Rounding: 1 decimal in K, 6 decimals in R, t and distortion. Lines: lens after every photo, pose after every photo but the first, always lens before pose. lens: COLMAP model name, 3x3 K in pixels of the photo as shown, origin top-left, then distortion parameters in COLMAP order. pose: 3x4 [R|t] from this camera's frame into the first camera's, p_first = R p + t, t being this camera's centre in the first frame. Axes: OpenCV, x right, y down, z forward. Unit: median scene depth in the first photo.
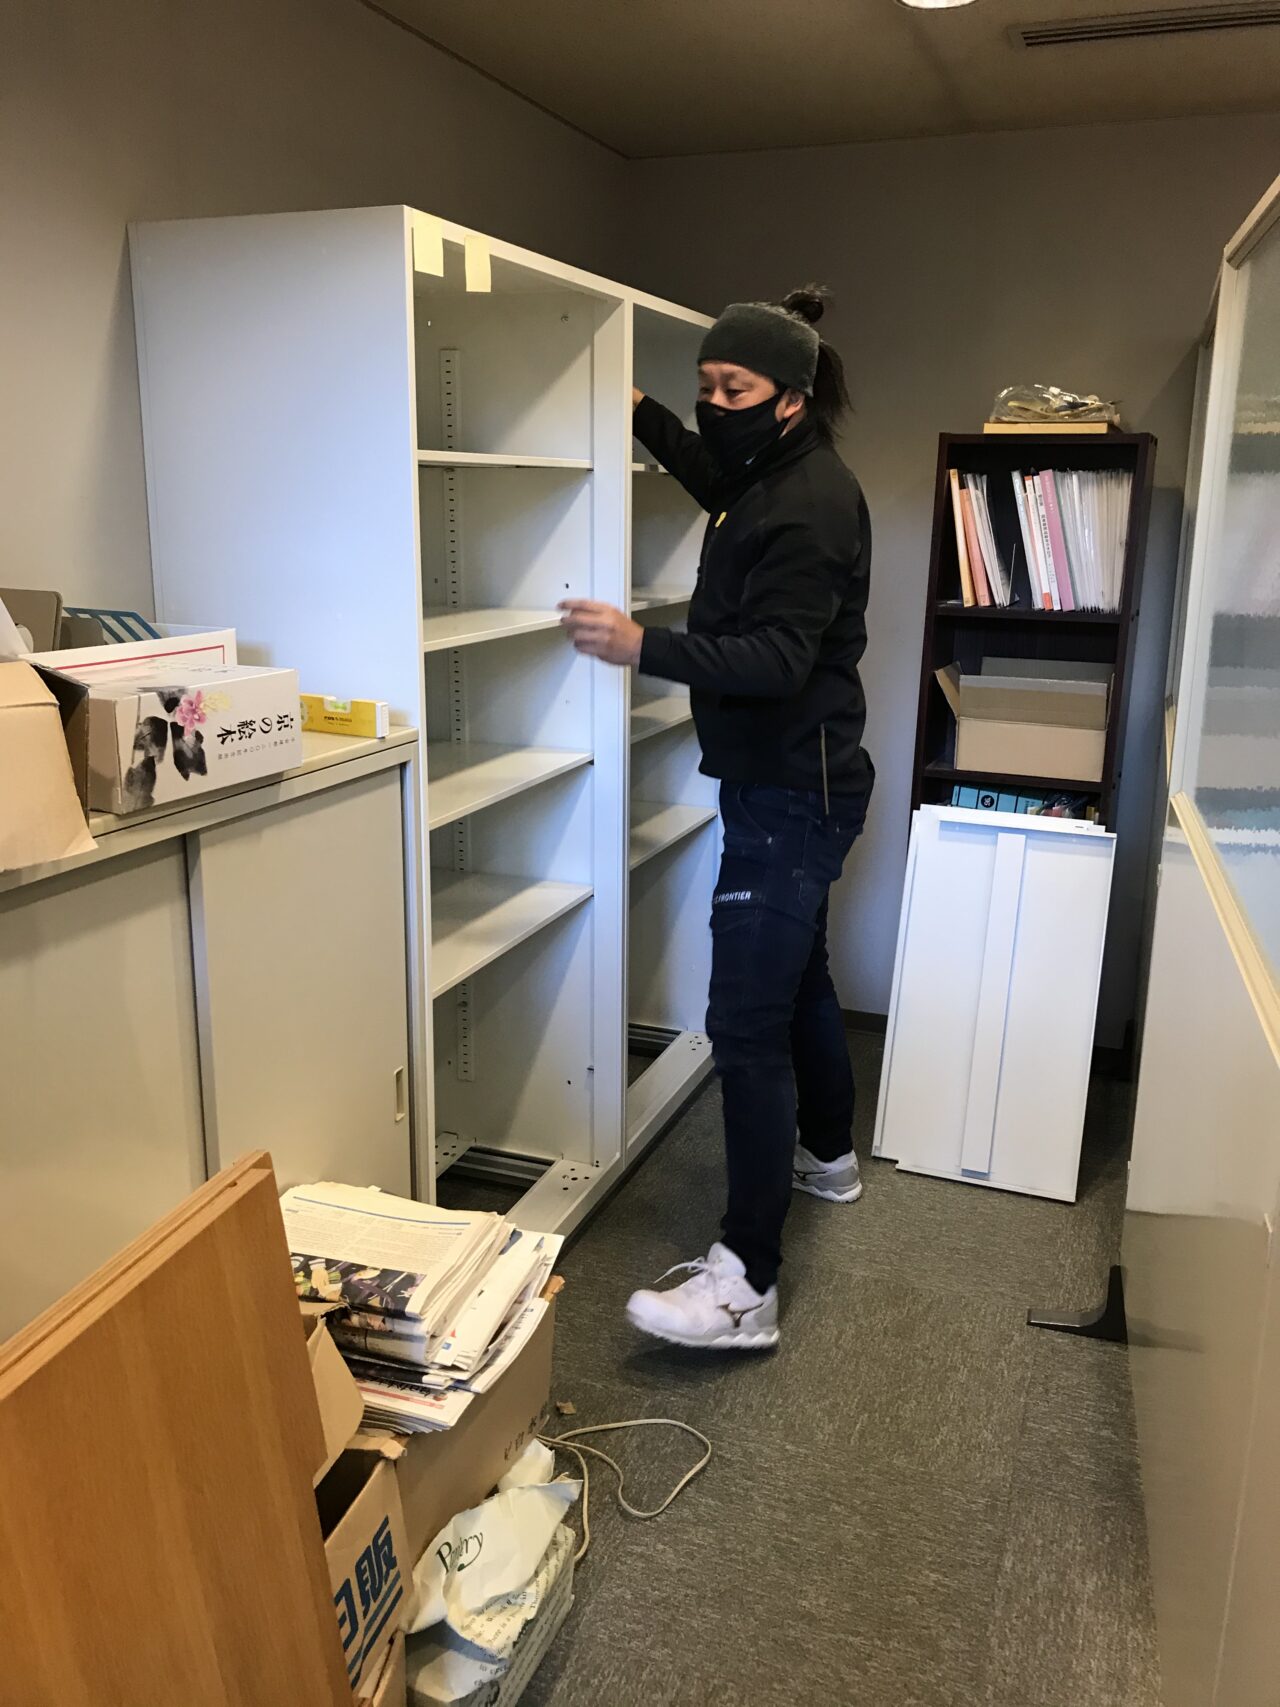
lens RADIAL K [[1427.7, 0, 641.8], [0, 1427.7, 855.2], [0, 0, 1]] dist [0.034010, -0.017539]
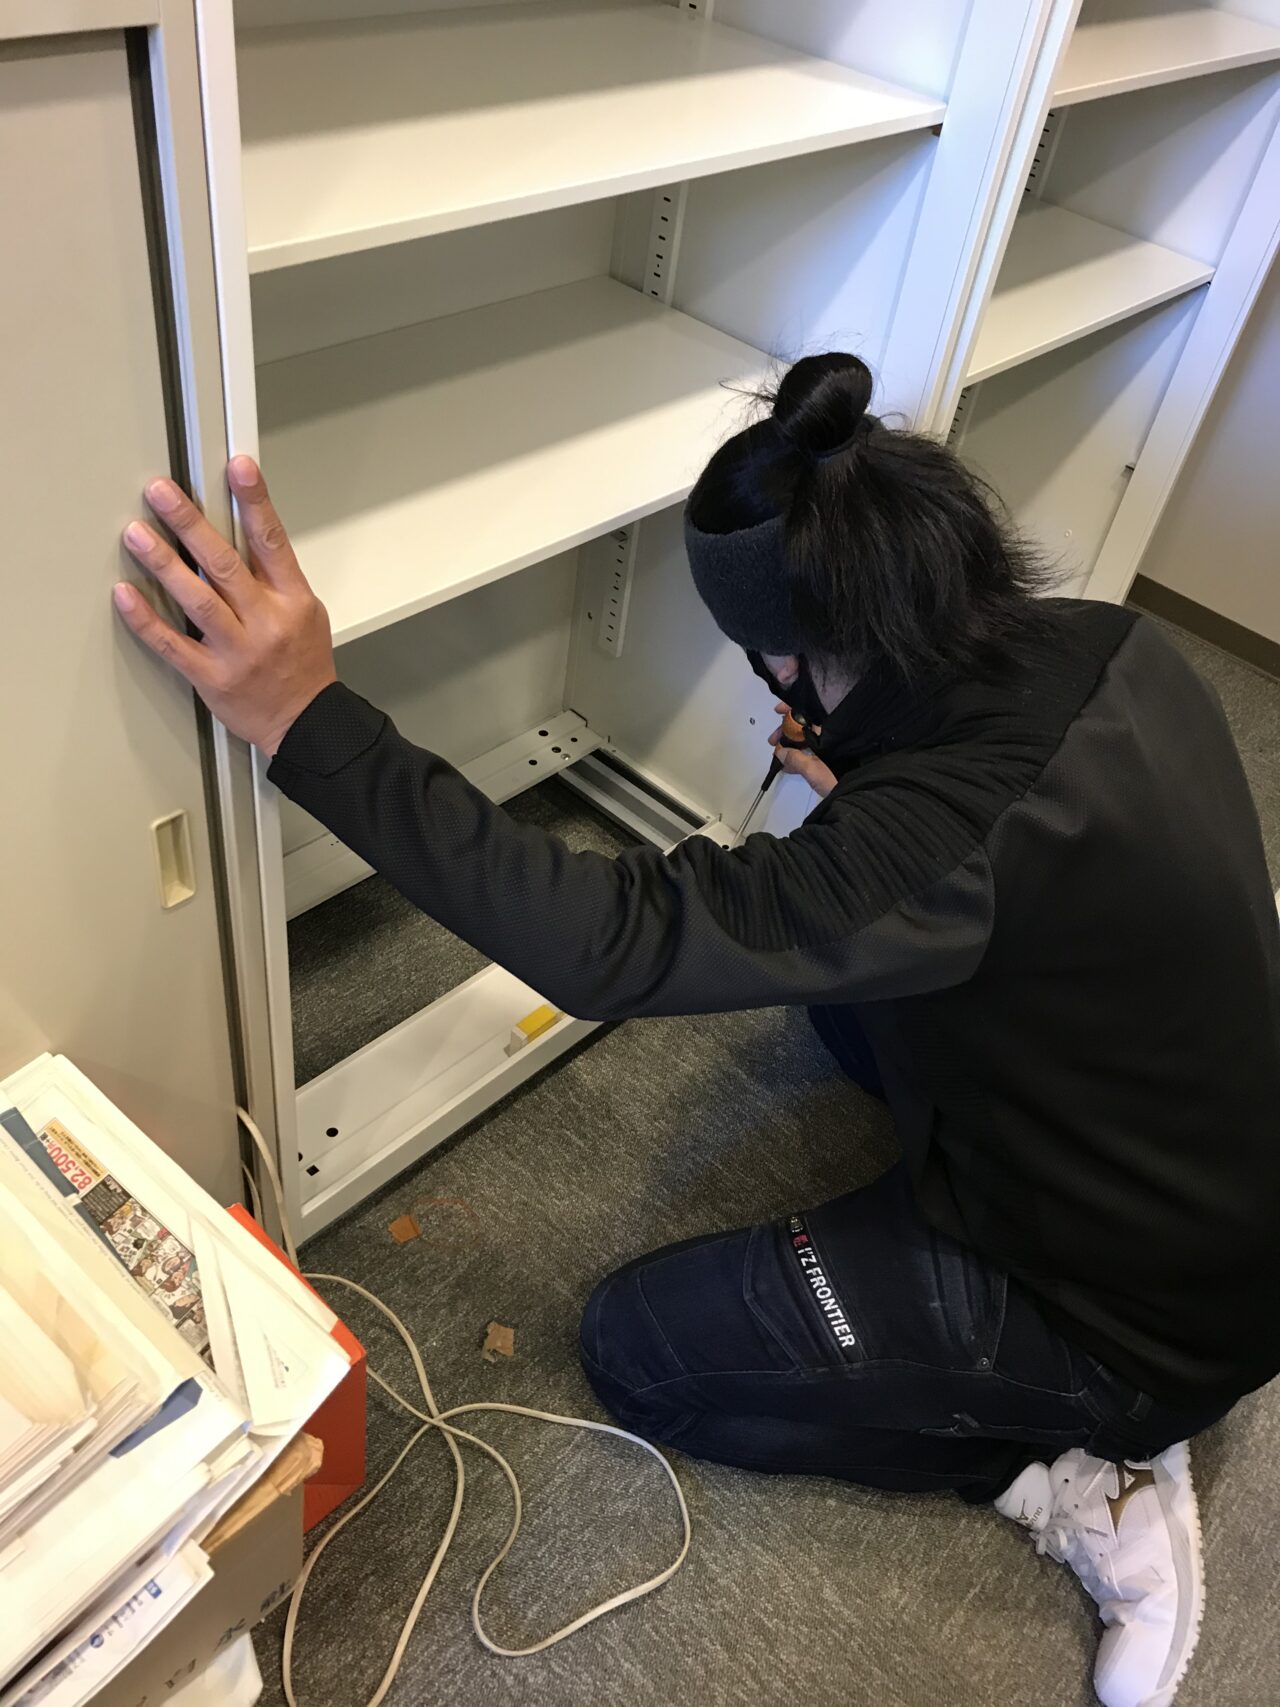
lens RADIAL K [[1427.7, 0, 641.3], [0, 1427.7, 845.0], [0, 0, 1]] dist [0.034010, -0.017539]
pose [[0.921188, 0.336032, -0.196201, 0.048399], [-0.216984, 0.862151, 0.457835, -0.069768], [0.323002, -0.379180, 0.867117, 0.610881]]
